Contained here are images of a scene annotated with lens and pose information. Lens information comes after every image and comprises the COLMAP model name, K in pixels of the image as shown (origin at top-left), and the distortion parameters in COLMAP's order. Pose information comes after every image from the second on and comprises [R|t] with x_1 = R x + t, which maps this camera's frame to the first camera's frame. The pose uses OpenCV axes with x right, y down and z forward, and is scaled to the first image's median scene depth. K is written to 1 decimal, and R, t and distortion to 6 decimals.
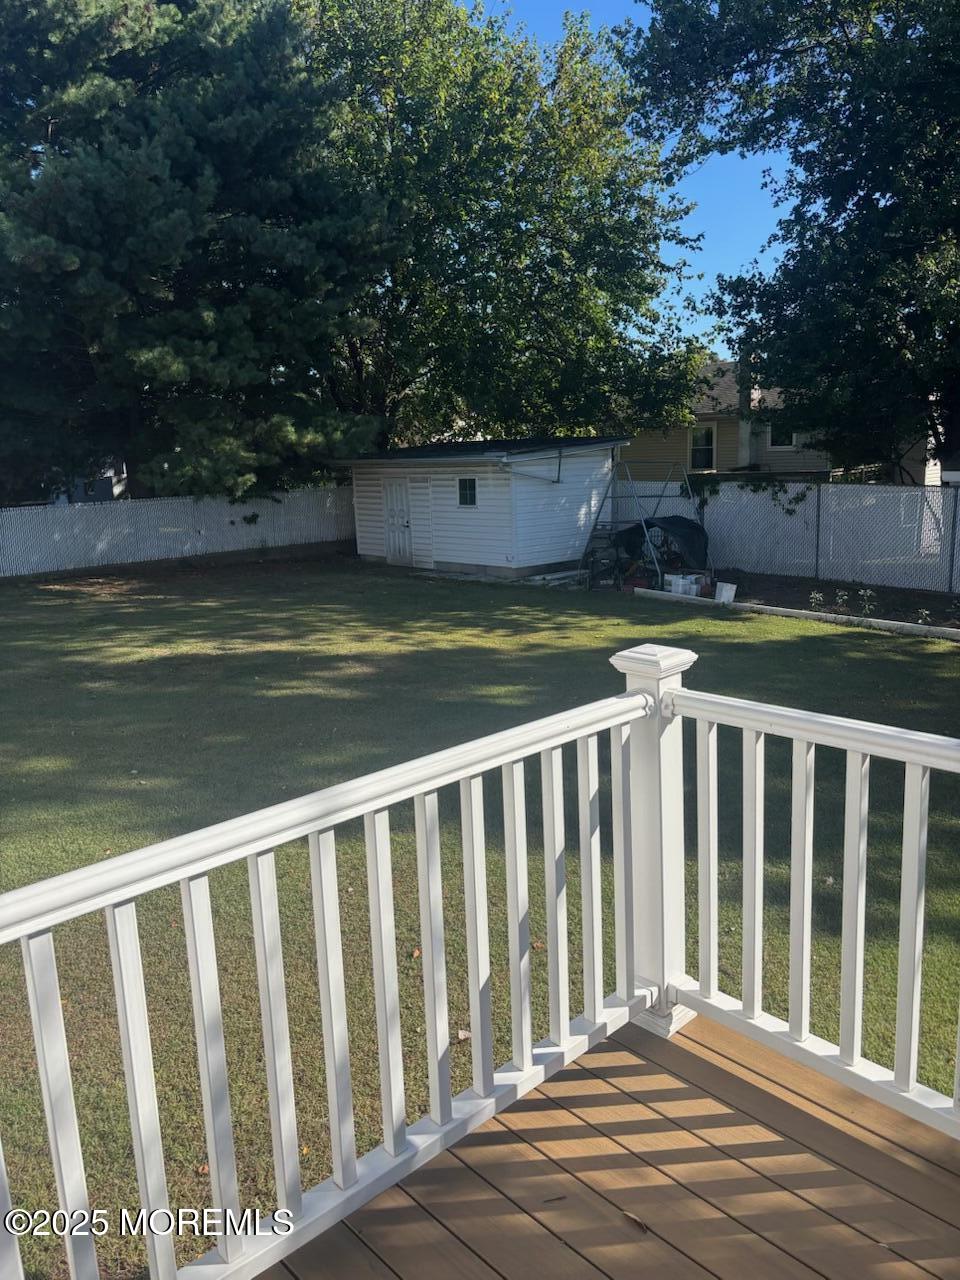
lens RADIAL K [[974.6, 0, 476.6], [0, 974.6, 656.6], [0, 0, 1]] dist [0.057691, -0.058146]
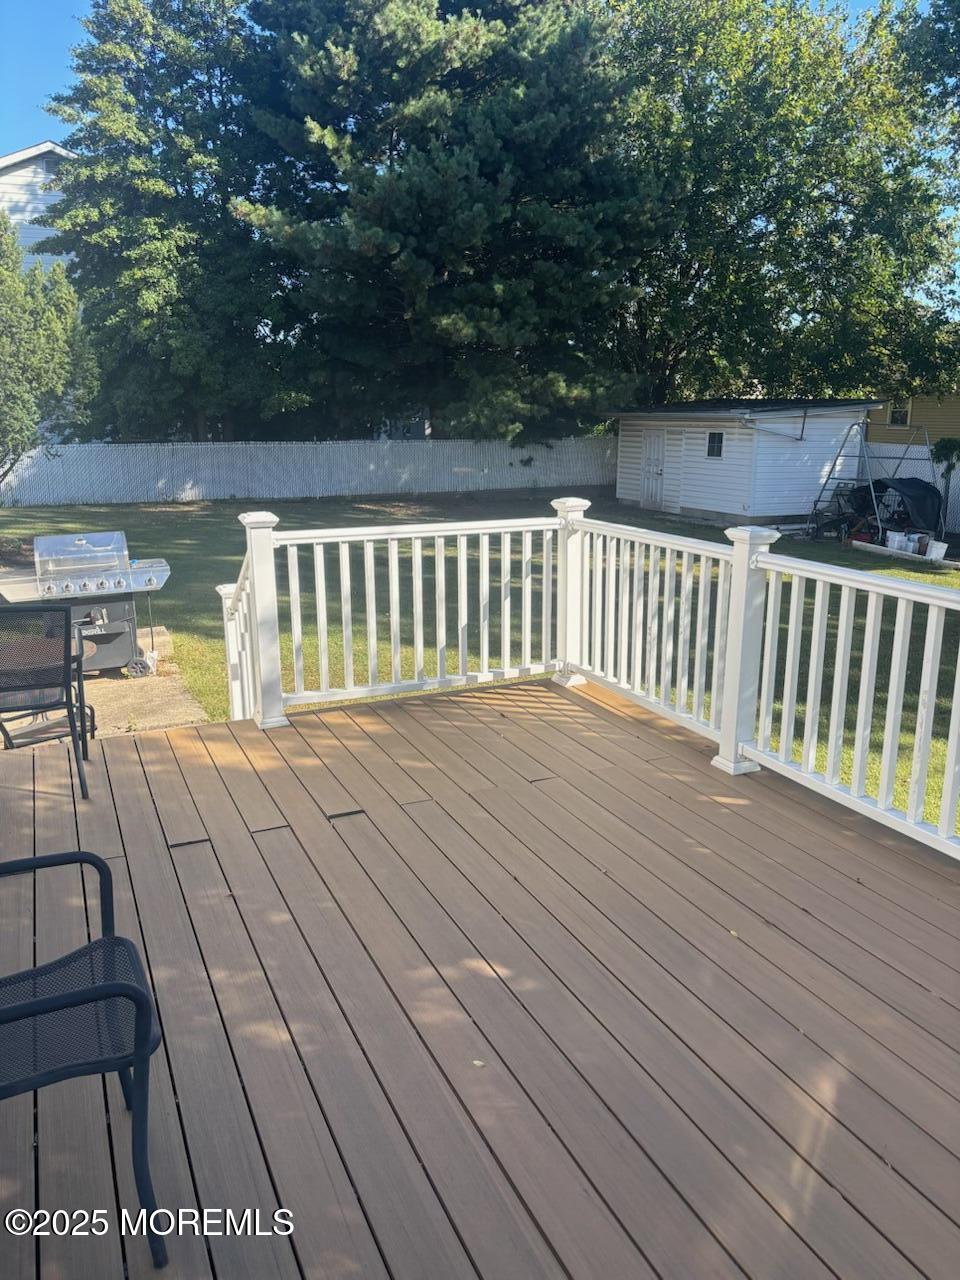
lens RADIAL K [[972.5, 0, 488.6], [0, 972.5, 653.4], [0, 0, 1]] dist [0.031883, -0.003347]
pose [[0.953990, 0.110295, -0.278816, 0.097071], [-0.098492, 0.993559, 0.056038, 0.034637], [0.283201, -0.025998, 0.958708, -0.165577]]
